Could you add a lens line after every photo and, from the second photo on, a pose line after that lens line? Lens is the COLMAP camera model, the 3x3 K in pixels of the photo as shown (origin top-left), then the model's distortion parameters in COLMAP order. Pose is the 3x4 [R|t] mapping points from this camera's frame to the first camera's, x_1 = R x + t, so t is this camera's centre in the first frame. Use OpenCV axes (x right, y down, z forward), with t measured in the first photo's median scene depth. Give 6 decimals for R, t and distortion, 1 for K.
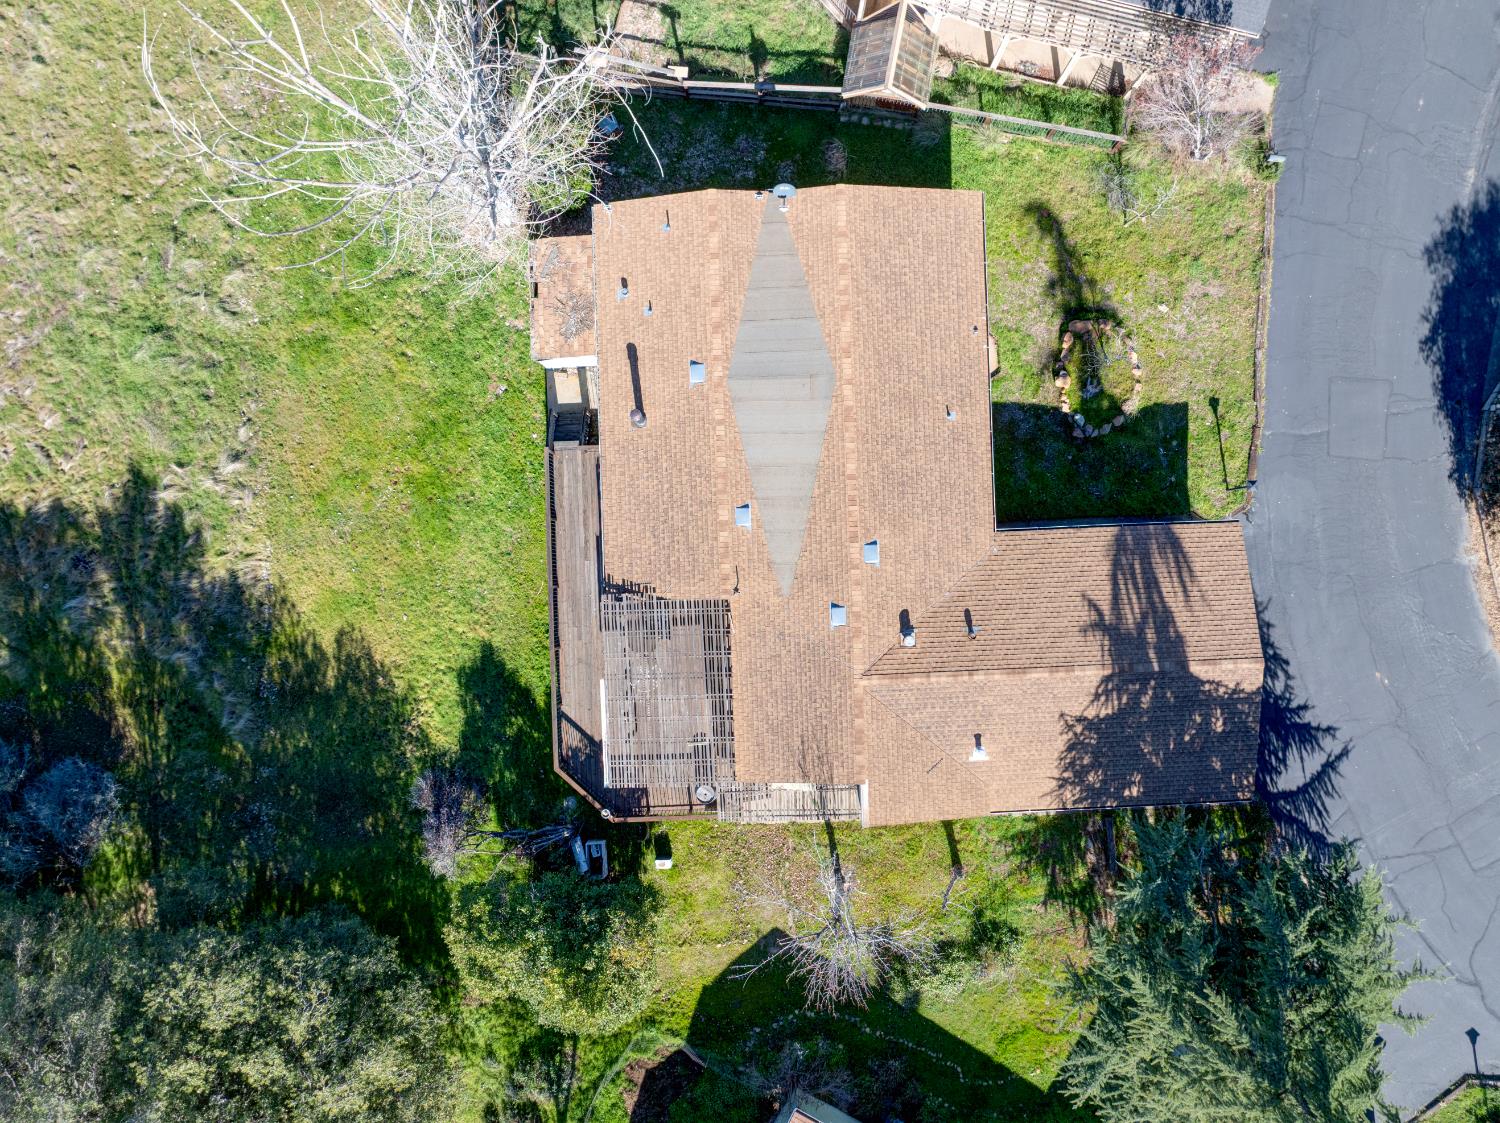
lens RADIAL K [[1061.3, 0, 750.0], [0, 1061.3, 561.5], [0, 0, 1]] dist [-0.045636, 0.000228]
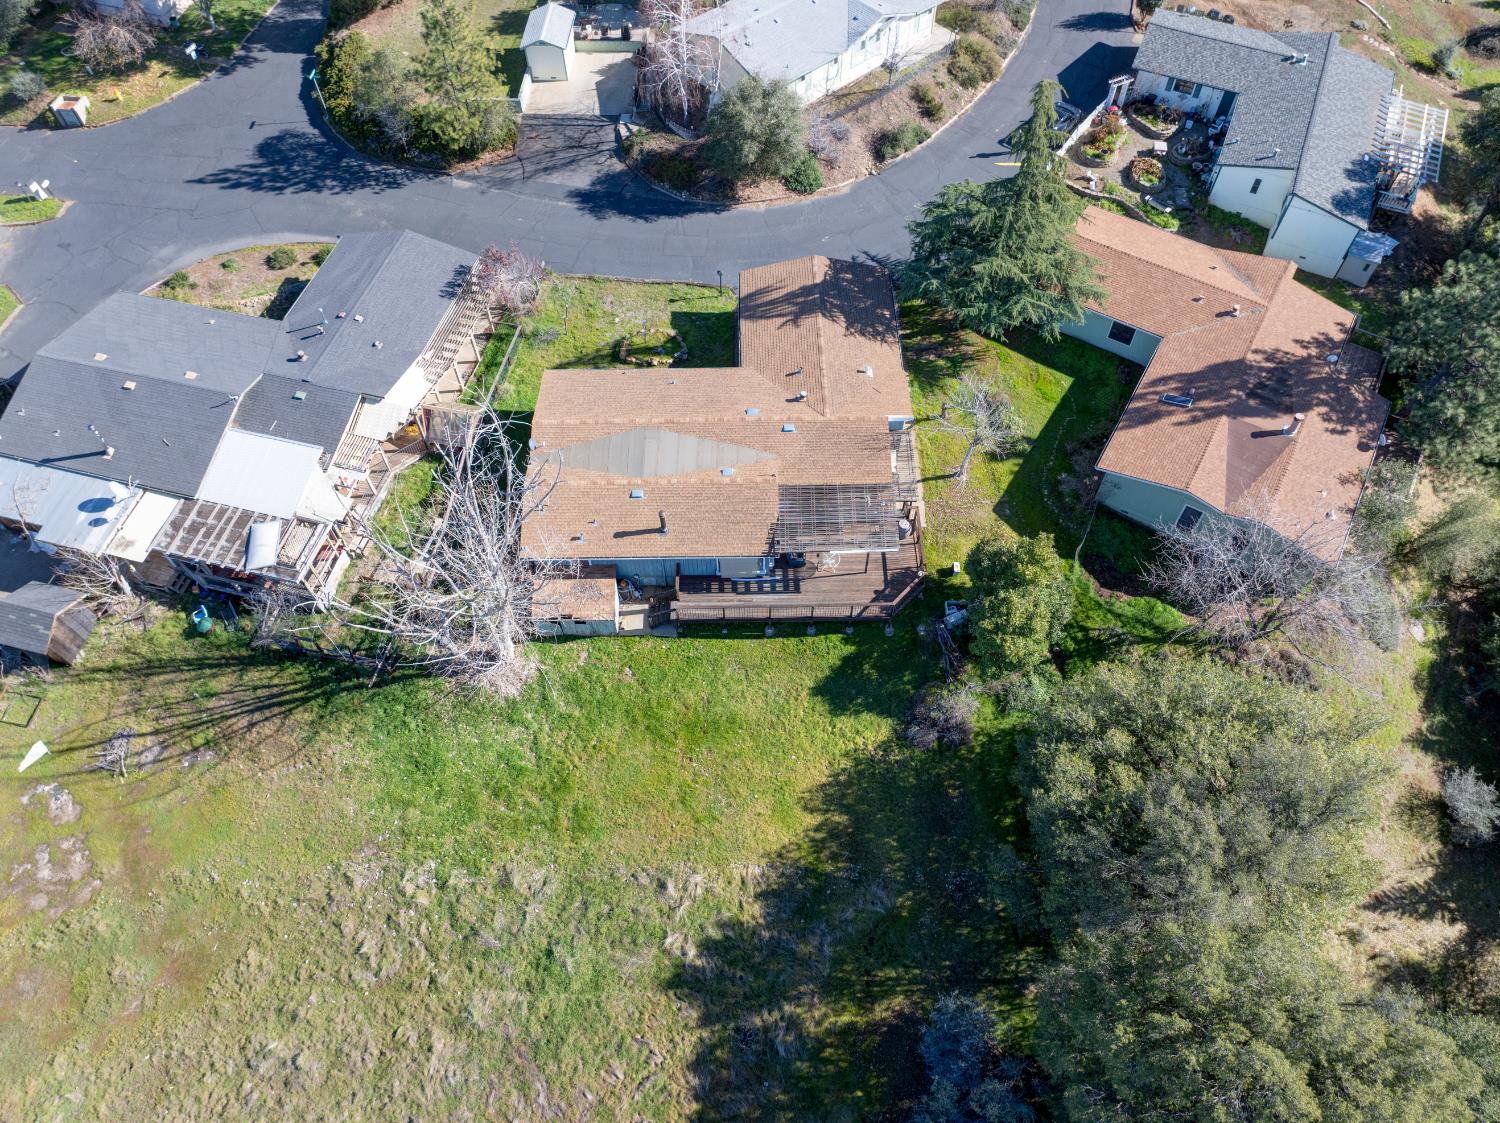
lens RADIAL K [[1054.9, 0, 750.0], [0, 1054.9, 561.5], [0, 0, 1]] dist [-0.033579, 0.002602]
pose [[0.021030, -0.833466, 0.552170, -0.915679], [0.999779, 0.017629, -0.011467, 0.010675], [-0.000177, 0.552289, 0.833653, -0.249720]]
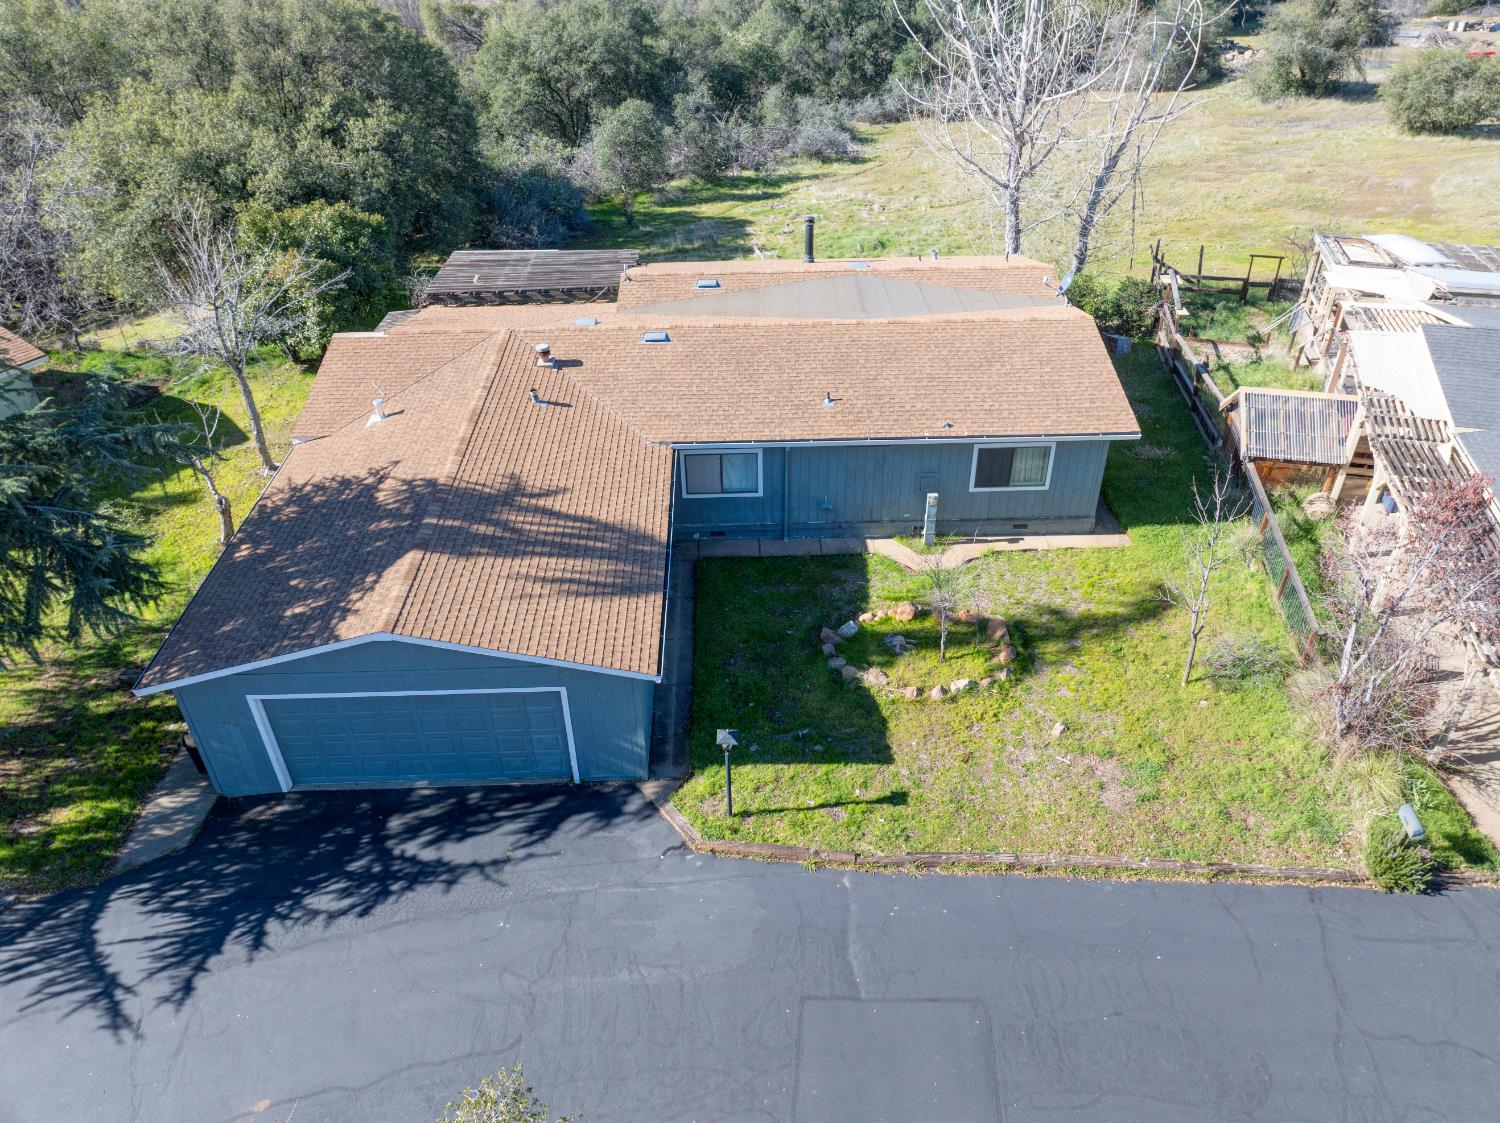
lens RADIAL K [[1054.9, 0, 750.0], [0, 1054.9, 561.5], [0, 0, 1]] dist [-0.033579, 0.002602]
pose [[-0.015208, 0.583748, -0.811792, 0.799973], [-0.999739, 0.004965, 0.022299, -0.089540], [0.017047, 0.811920, 0.583520, 0.595953]]
